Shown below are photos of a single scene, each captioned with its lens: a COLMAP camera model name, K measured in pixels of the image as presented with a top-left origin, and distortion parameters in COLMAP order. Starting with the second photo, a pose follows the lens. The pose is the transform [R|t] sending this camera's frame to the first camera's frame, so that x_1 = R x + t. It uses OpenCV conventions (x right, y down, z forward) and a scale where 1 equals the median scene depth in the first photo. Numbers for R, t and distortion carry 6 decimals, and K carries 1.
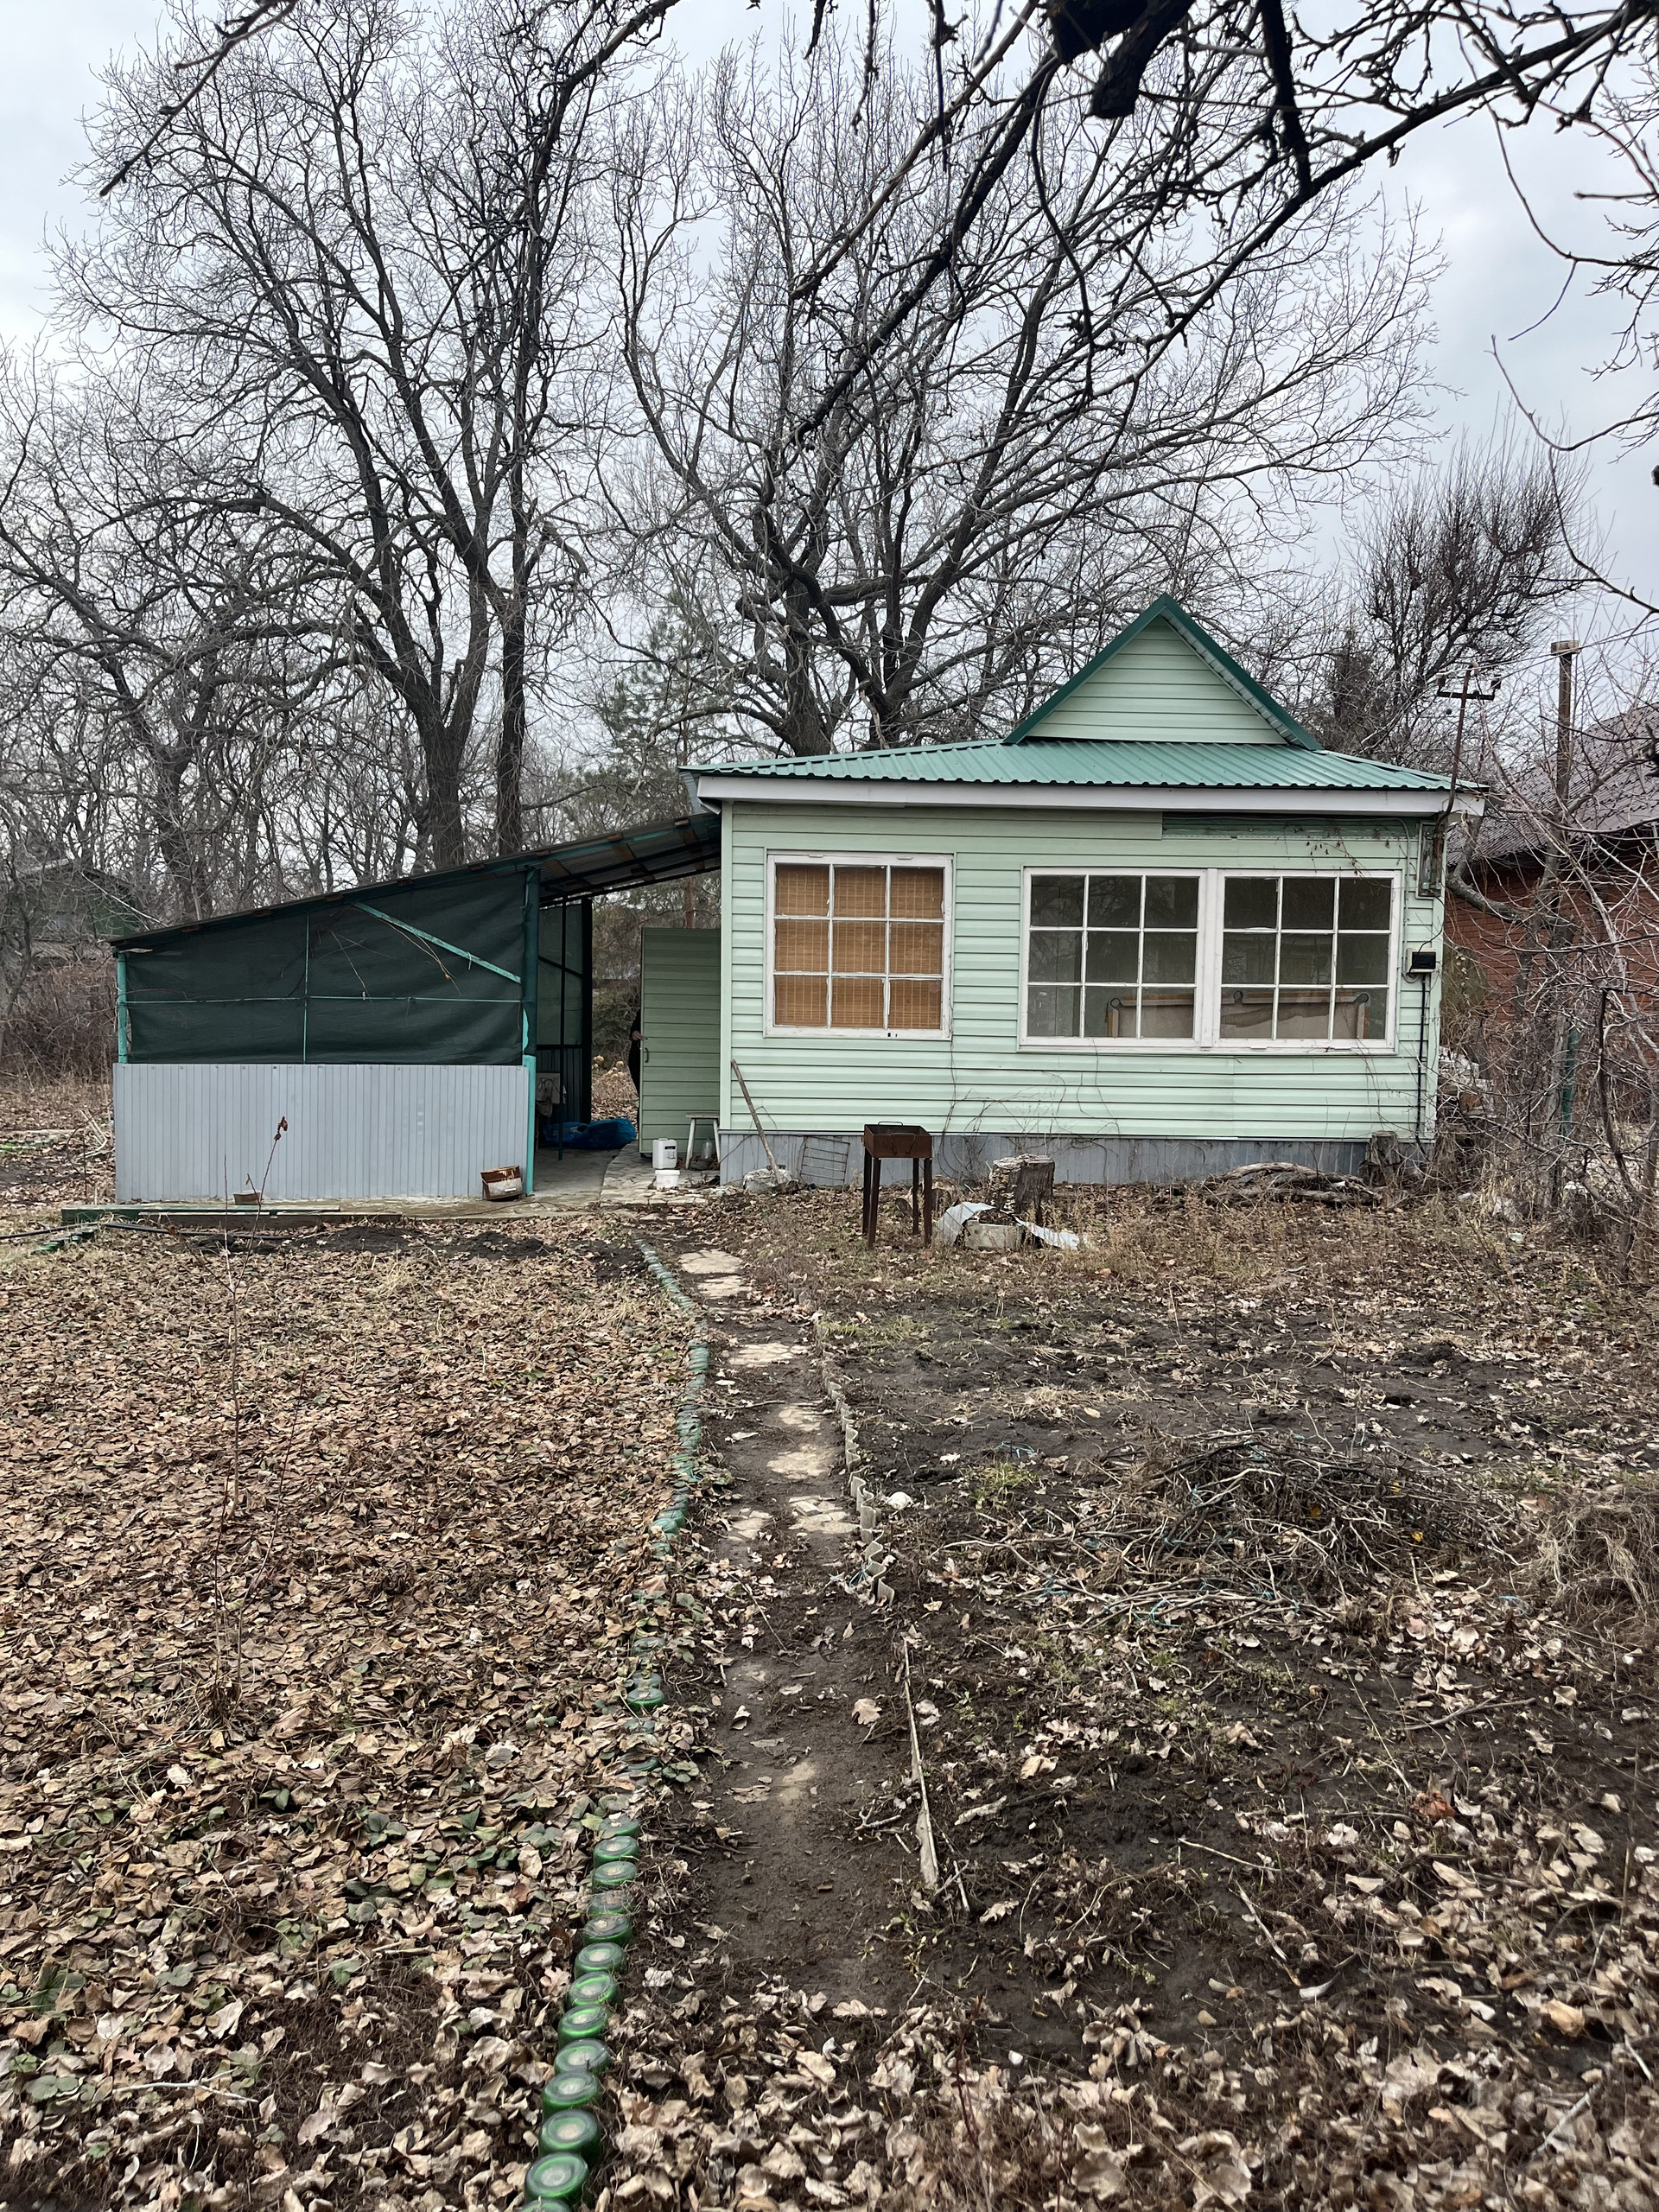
lens RADIAL K [[1668.7, 0, 830.5], [0, 1668.7, 1109.0], [0, 0, 1]] dist [0.063216, -0.084202]
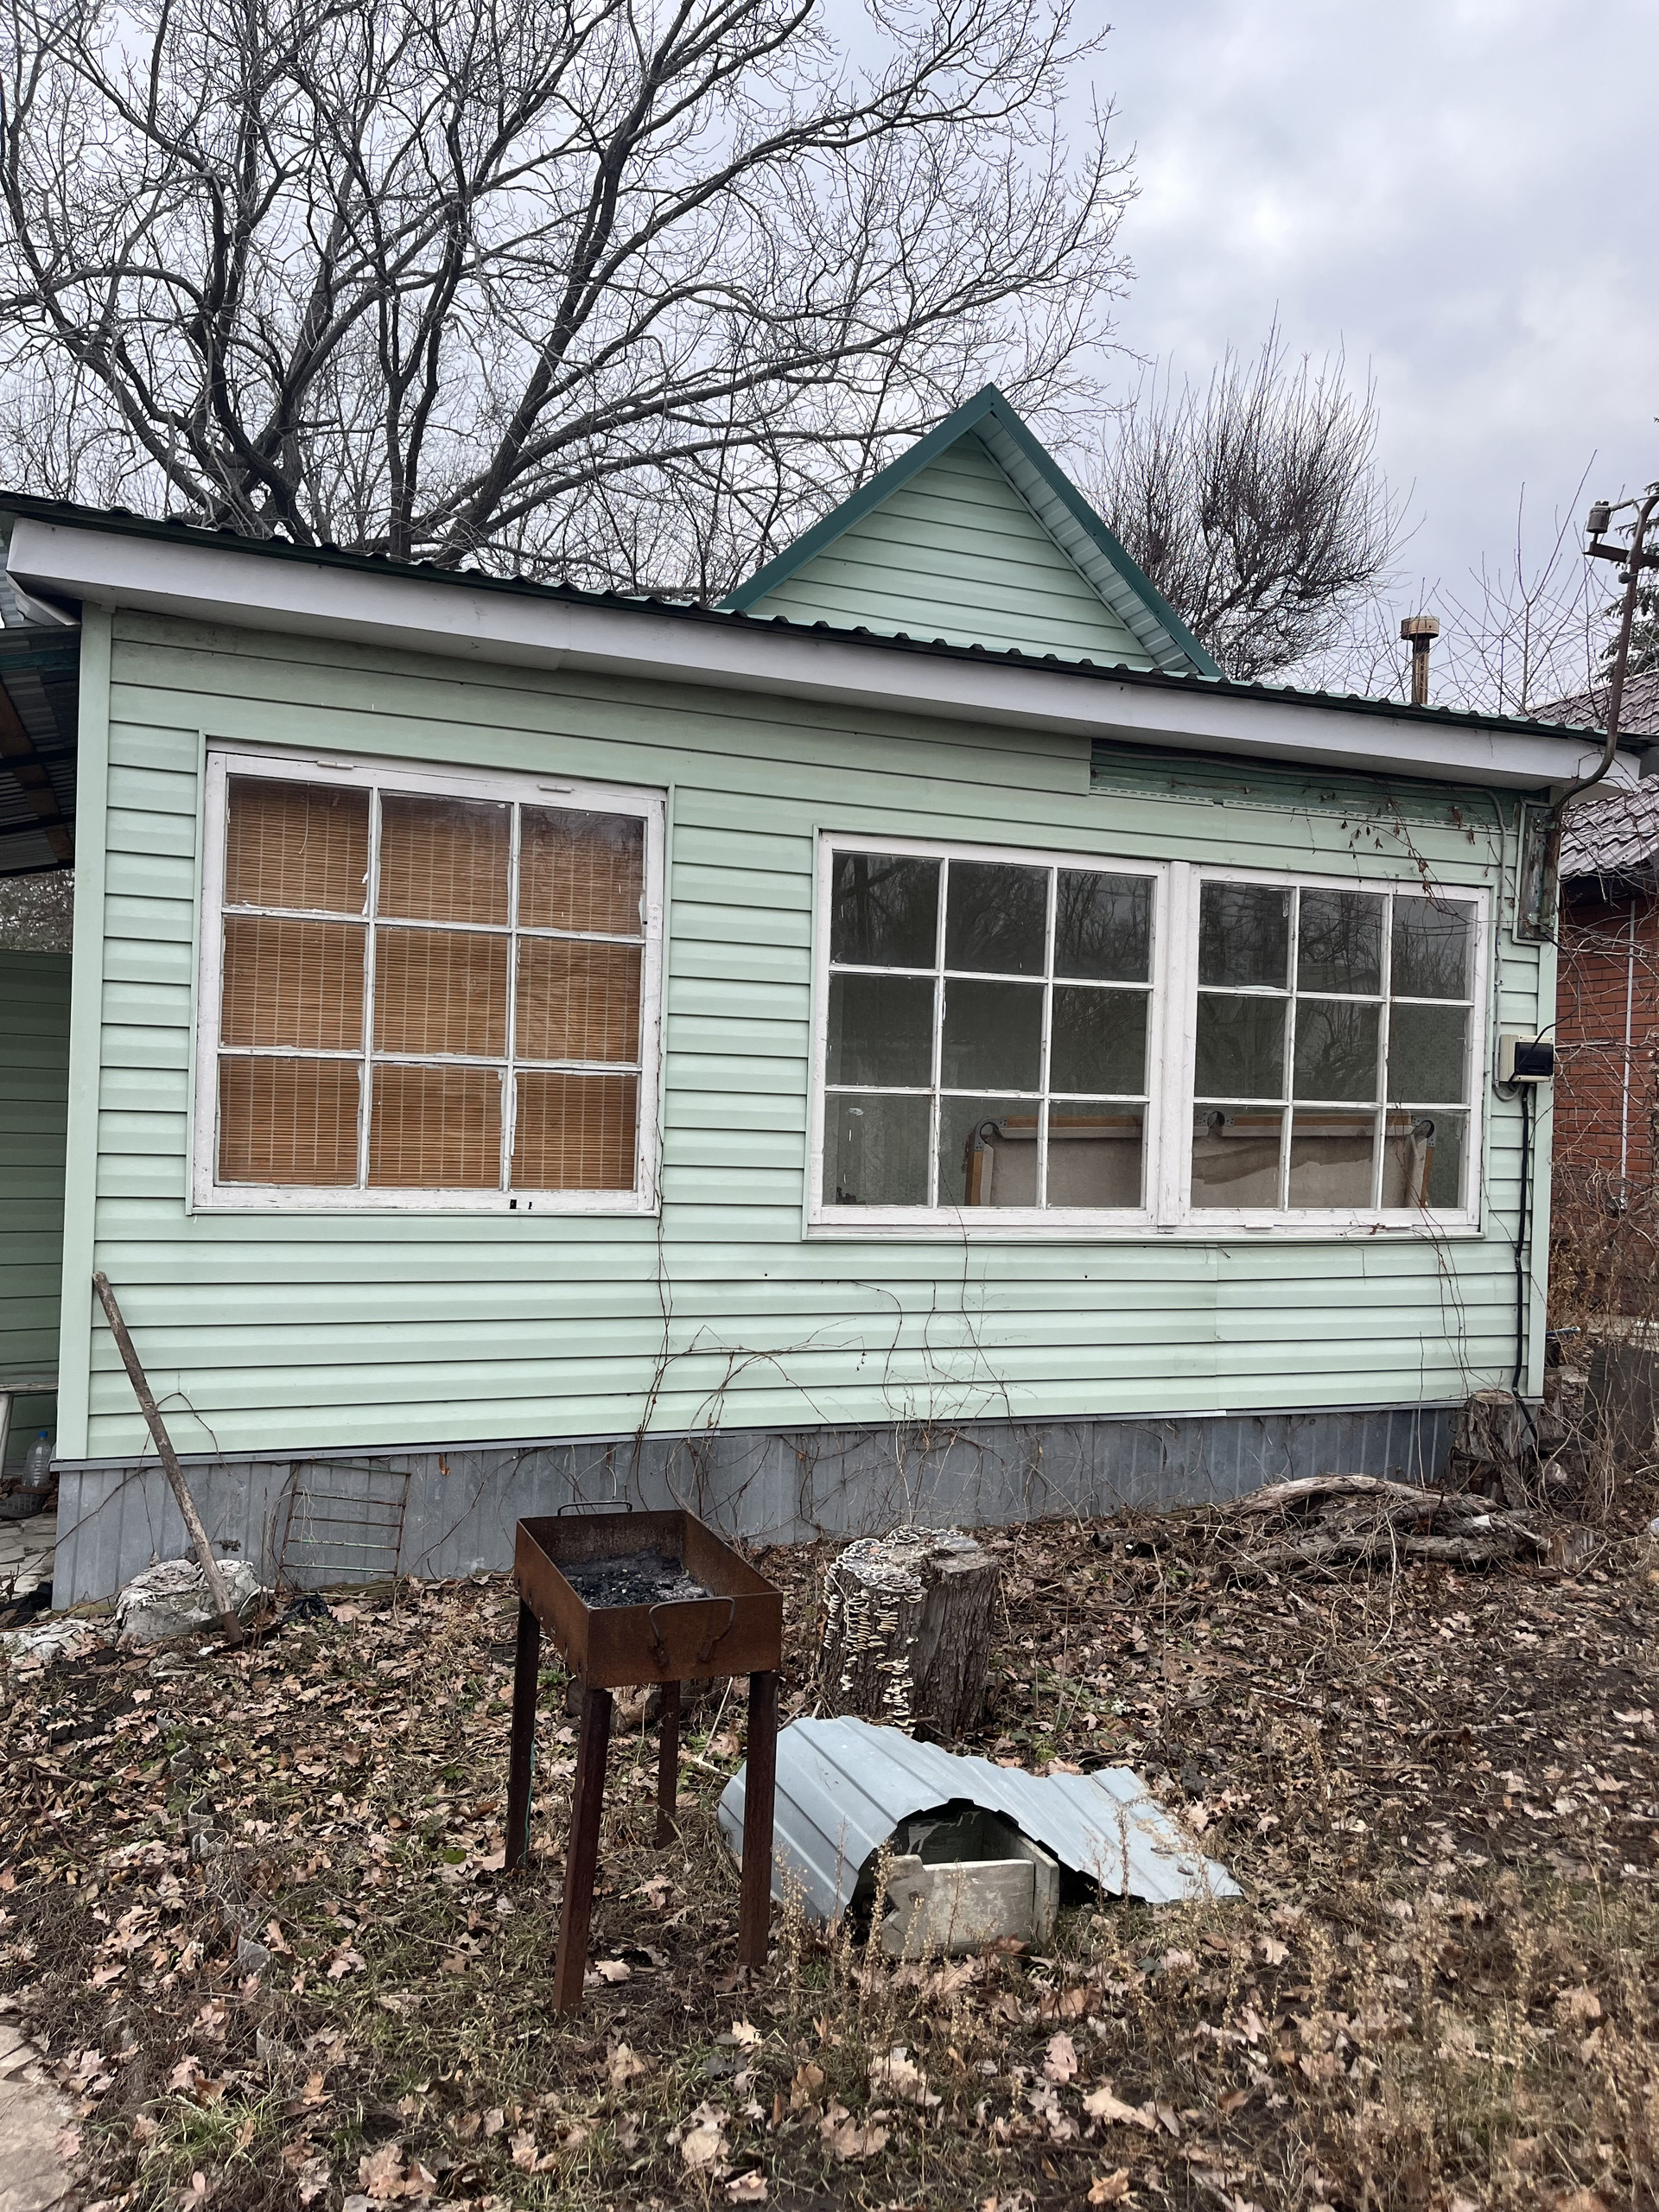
lens RADIAL K [[1668.7, 0, 847.6], [0, 1668.7, 1093.4], [0, 0, 1]] dist [0.063216, -0.084202]
pose [[0.945728, 0.017467, 0.324490, -0.021834], [0.005479, 0.997555, -0.069666, -0.042228], [-0.324914, 0.067663, 0.943320, 0.571835]]
